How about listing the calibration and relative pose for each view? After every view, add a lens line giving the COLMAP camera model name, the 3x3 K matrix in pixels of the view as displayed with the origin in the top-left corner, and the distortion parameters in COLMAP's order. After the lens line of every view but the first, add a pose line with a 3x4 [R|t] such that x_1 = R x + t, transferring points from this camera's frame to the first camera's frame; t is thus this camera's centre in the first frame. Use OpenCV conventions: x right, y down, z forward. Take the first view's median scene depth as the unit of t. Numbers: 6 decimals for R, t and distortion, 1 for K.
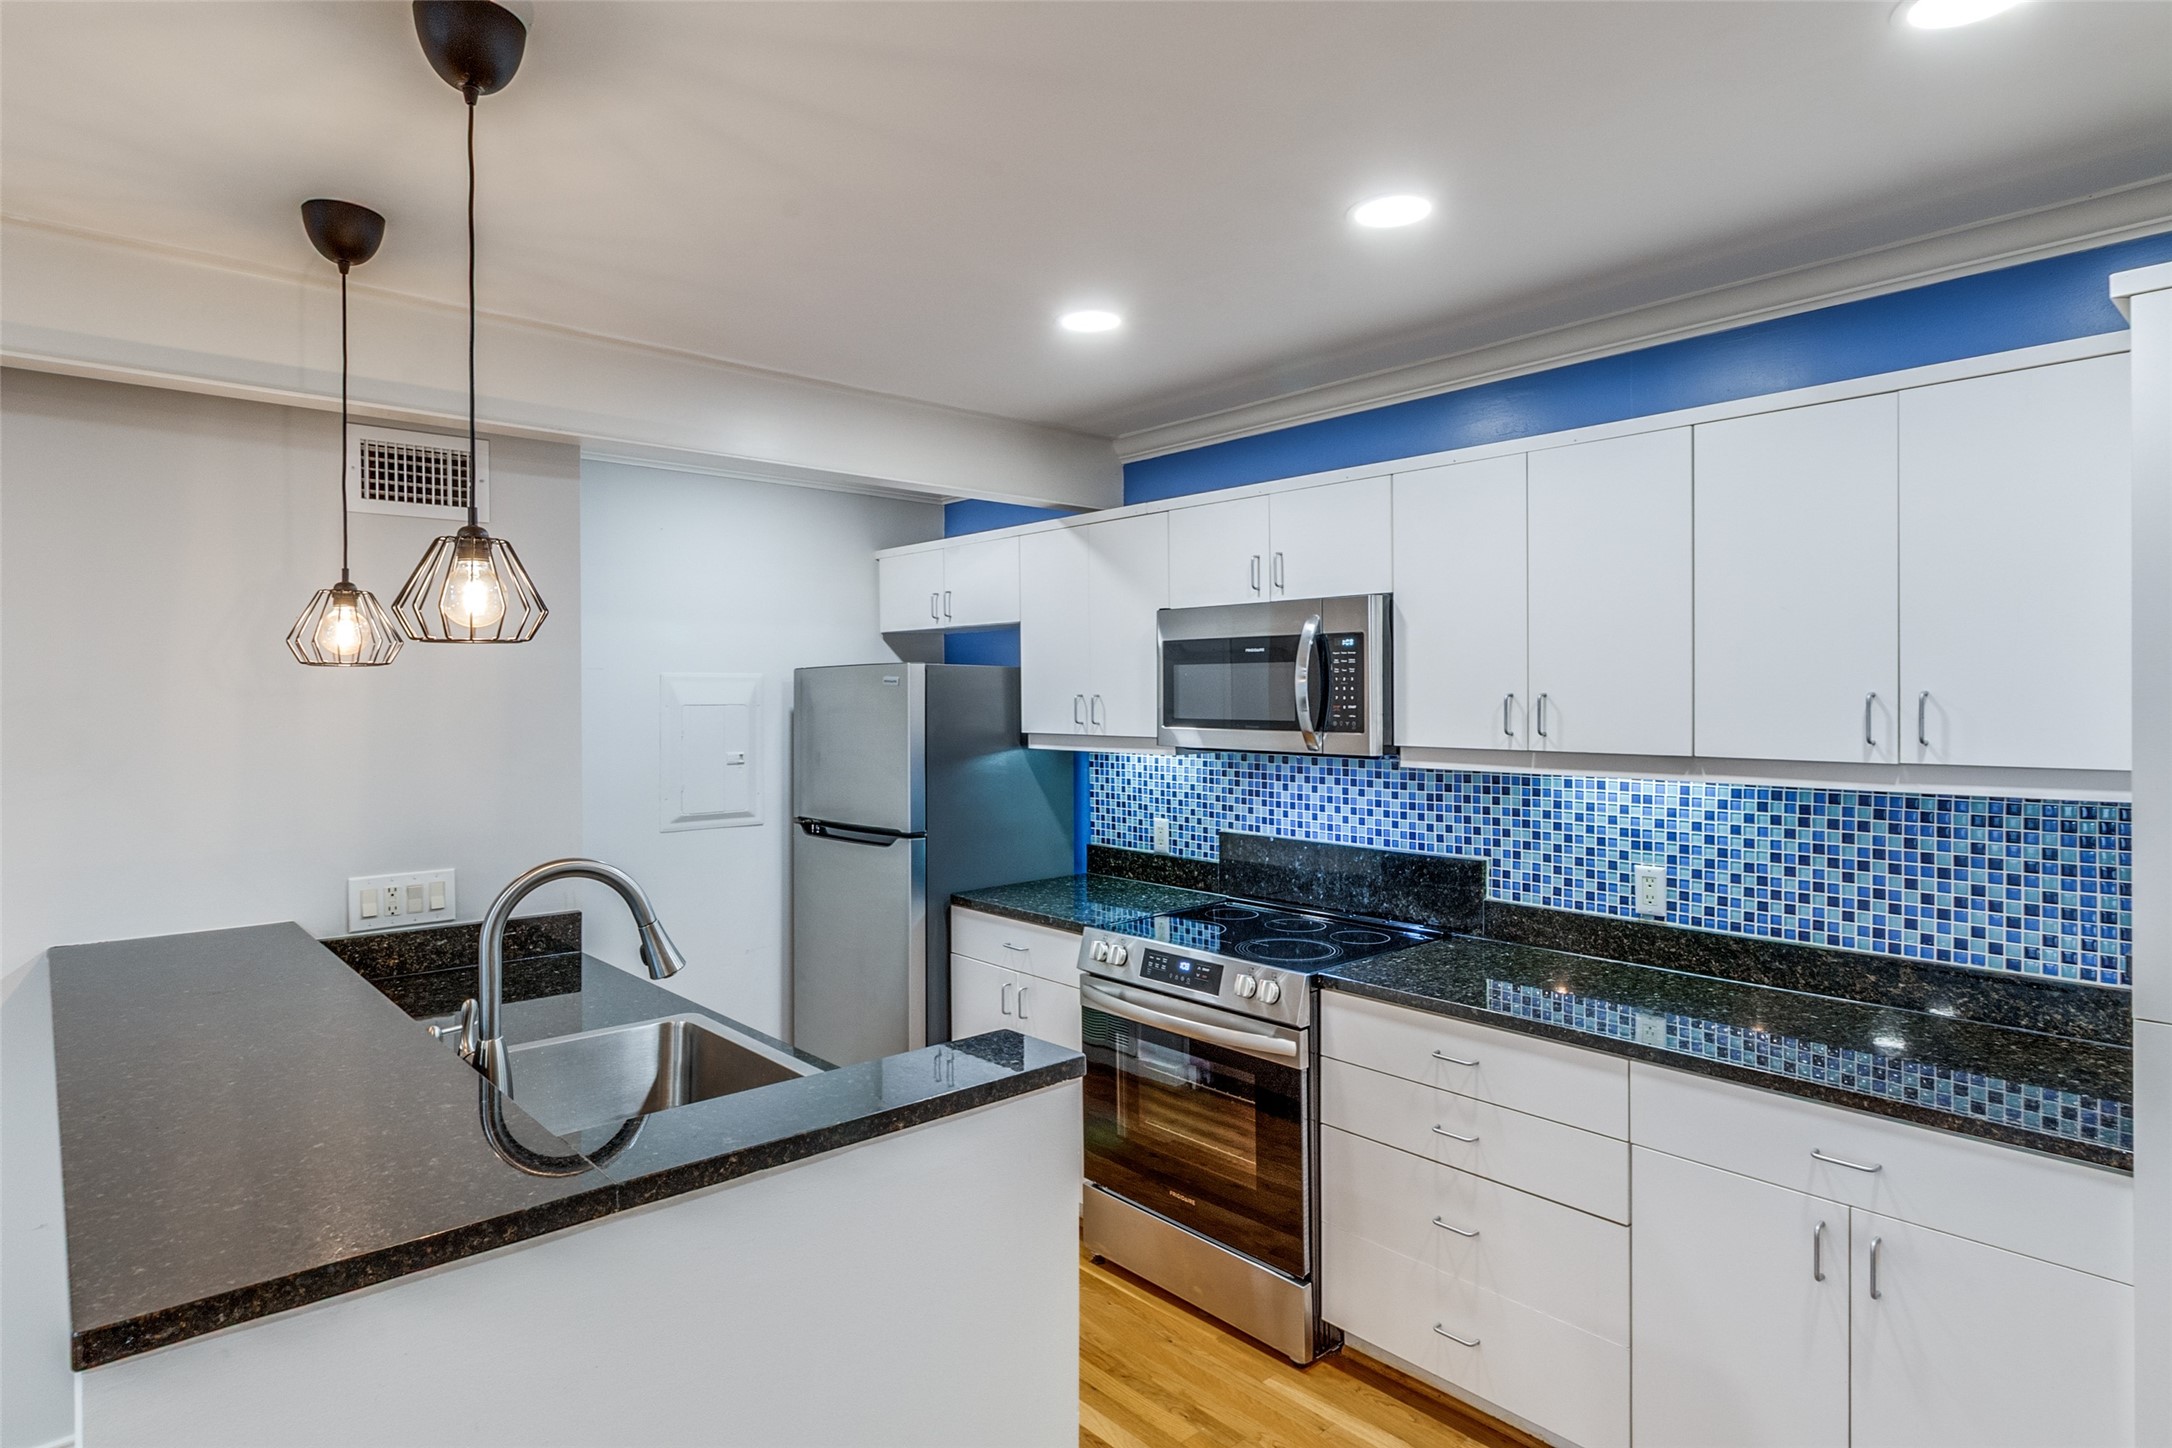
lens RADIAL K [[1176.7, 0, 1119.7], [0, 1176.7, 689.4], [0, 0, 1]] dist [0.002078, 0.000187]
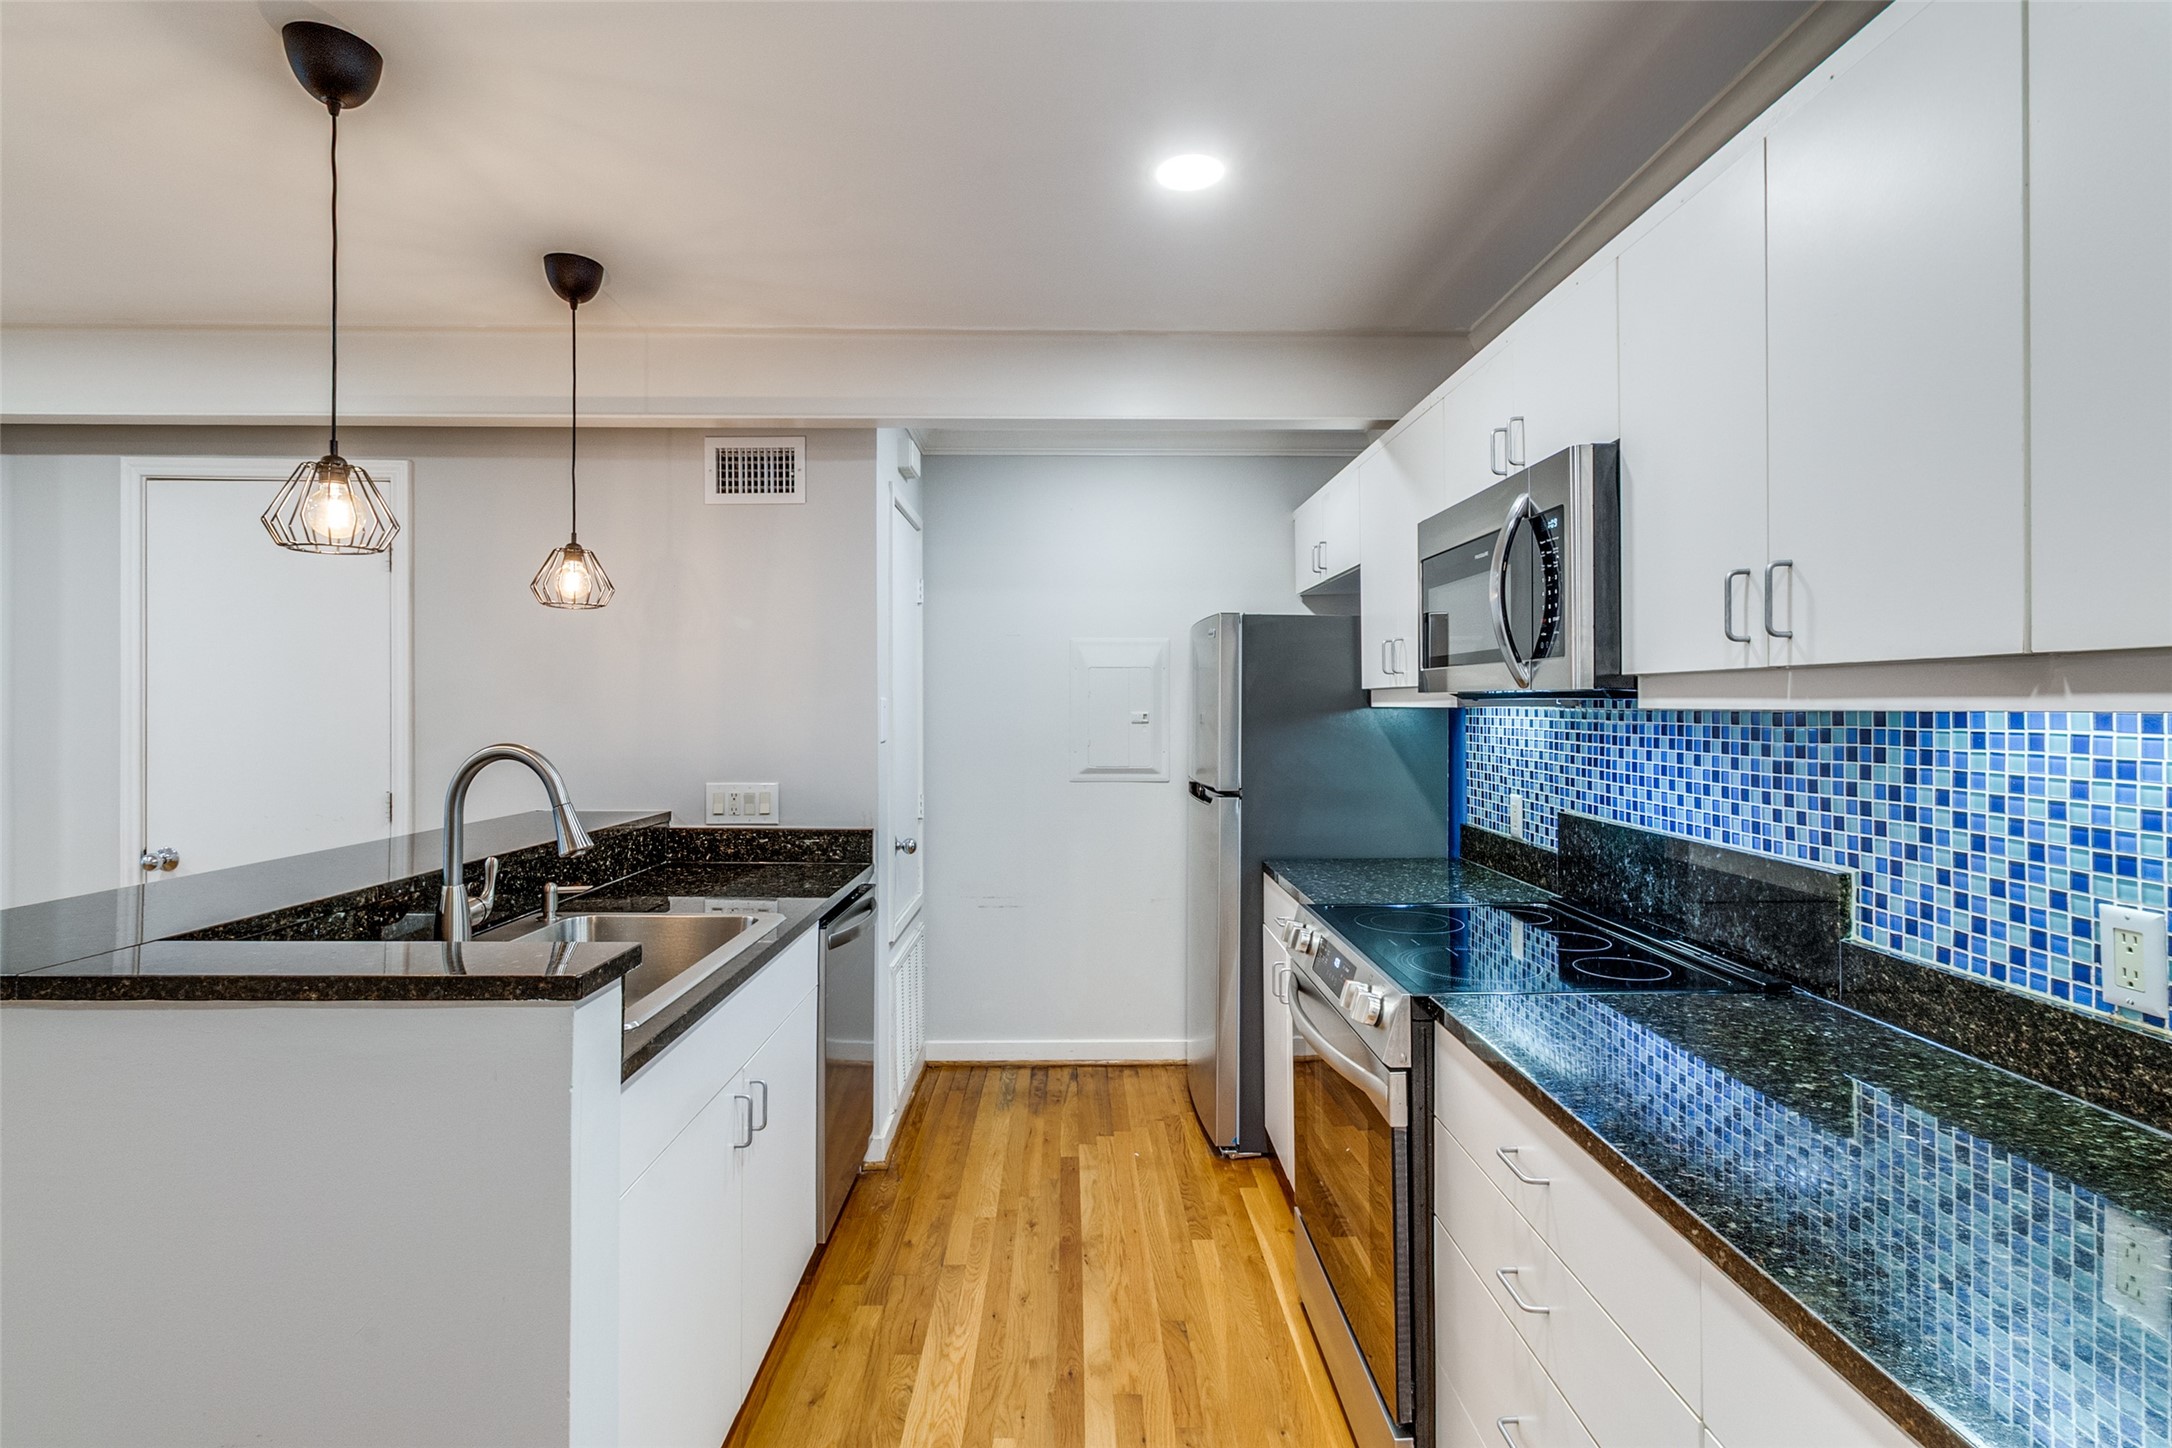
lens RADIAL K [[1052.5, 0, 1046.0], [0, 1052.5, 694.2], [0, 0, 1]] dist [0.001893, 0.000126]
pose [[0.738604, -0.002042, -0.674137, 0.388505], [0.000564, 0.999997, -0.002411, 0.059803], [0.674140, 0.001400, 0.738602, 0.360457]]
